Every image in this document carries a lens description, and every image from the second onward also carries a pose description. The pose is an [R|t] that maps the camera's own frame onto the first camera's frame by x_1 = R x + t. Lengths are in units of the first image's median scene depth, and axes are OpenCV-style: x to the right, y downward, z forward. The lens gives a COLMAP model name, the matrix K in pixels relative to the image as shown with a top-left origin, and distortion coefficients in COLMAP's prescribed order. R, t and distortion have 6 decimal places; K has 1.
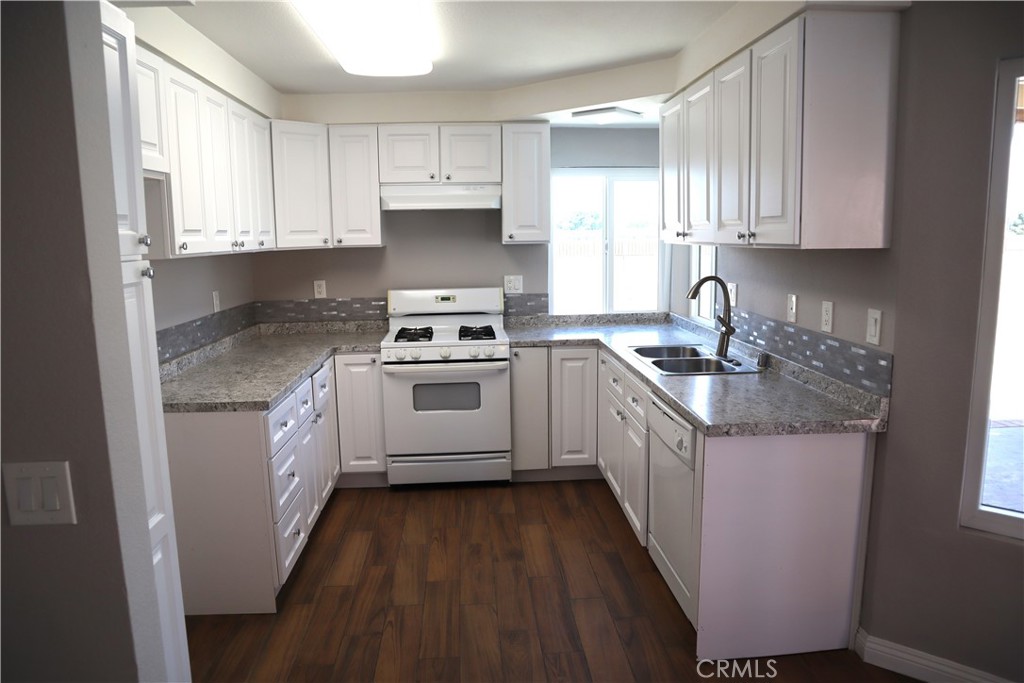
lens RADIAL K [[706.0, 0, 512.0], [0, 706.0, 341.5], [0, 0, 1]] dist [-0.137707, 0.086531]
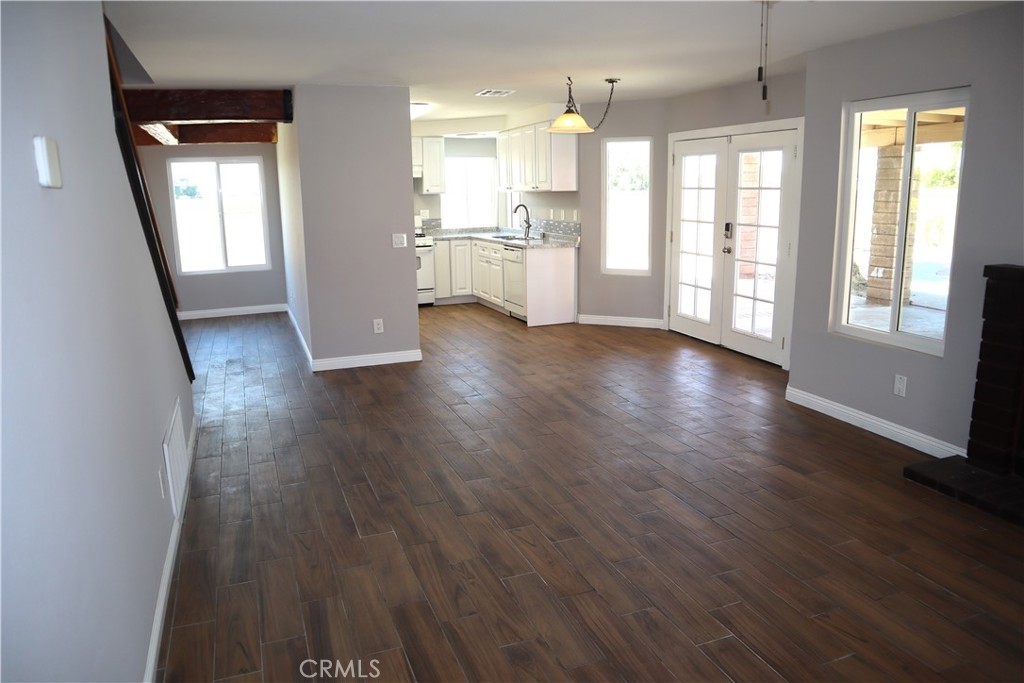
lens RADIAL K [[706.0, 0, 512.0], [0, 706.0, 341.5], [0, 0, 1]] dist [-0.137707, 0.086531]
pose [[0.953801, -0.064733, 0.293383, -0.439215], [0.048458, 0.996873, 0.062412, 0.201400], [-0.296506, -0.045312, 0.953956, -1.205163]]
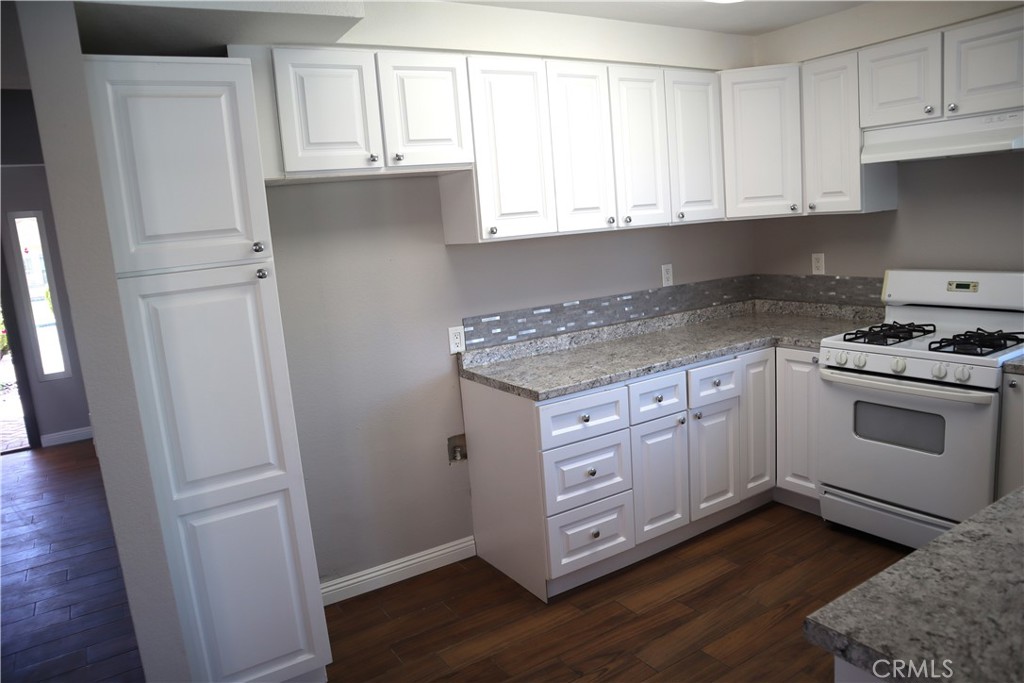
lens RADIAL K [[706.0, 0, 512.0], [0, 706.0, 341.5], [0, 0, 1]] dist [-0.137707, 0.086531]
pose [[0.474646, 0.128860, -0.870693, 0.311356], [-0.061721, 0.991663, 0.113117, -0.060442], [0.878010, 0.000050, 0.478642, 0.328996]]
